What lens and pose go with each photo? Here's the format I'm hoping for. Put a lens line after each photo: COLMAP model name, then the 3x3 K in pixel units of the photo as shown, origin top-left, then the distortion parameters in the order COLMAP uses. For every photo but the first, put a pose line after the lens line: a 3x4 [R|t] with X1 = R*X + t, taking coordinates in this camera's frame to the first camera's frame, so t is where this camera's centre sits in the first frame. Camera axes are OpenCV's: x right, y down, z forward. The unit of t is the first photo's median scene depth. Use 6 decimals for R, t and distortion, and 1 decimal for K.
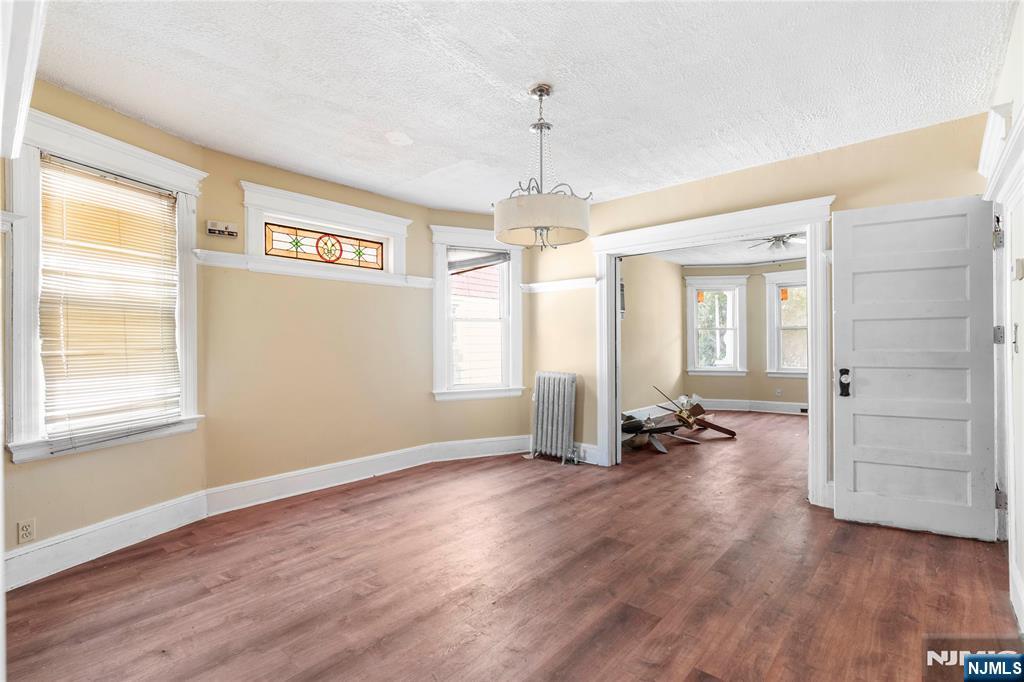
lens RADIAL K [[470.8, 0, 516.0], [0, 470.8, 343.3], [0, 0, 1]] dist [-0.005516, 0.000265]
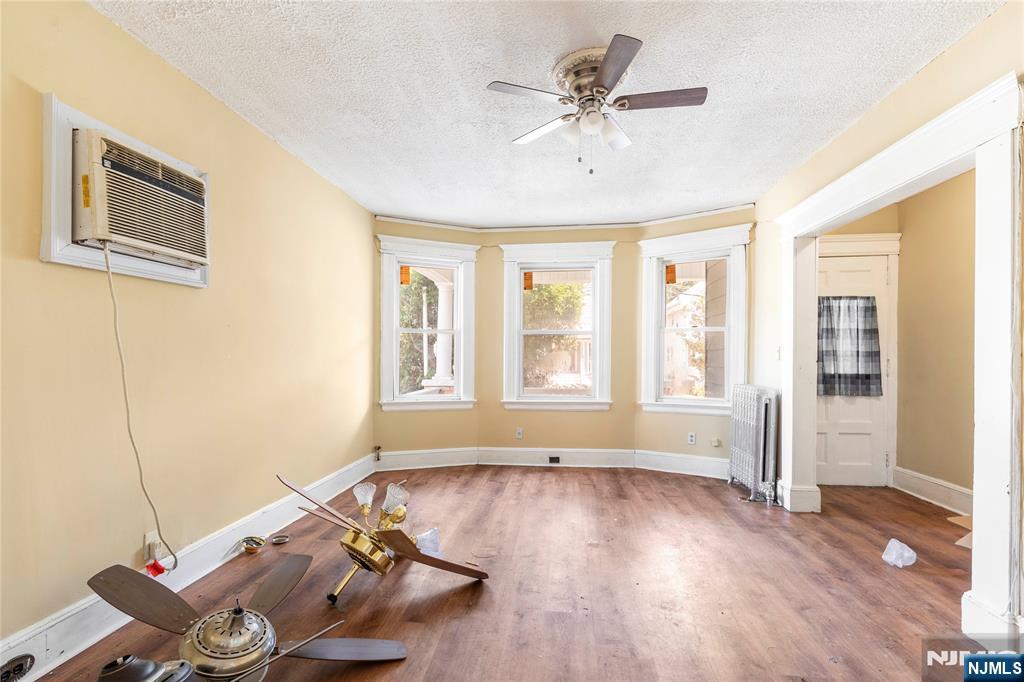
lens RADIAL K [[470.8, 0, 508.3], [0, 470.8, 347.5], [0, 0, 1]] dist [-0.005516, 0.000265]
pose [[0.825555, 0.016544, 0.564079, 0.187991], [-0.010702, 0.999849, -0.013663, -0.002605], [-0.564220, 0.005243, 0.825608, 0.491464]]
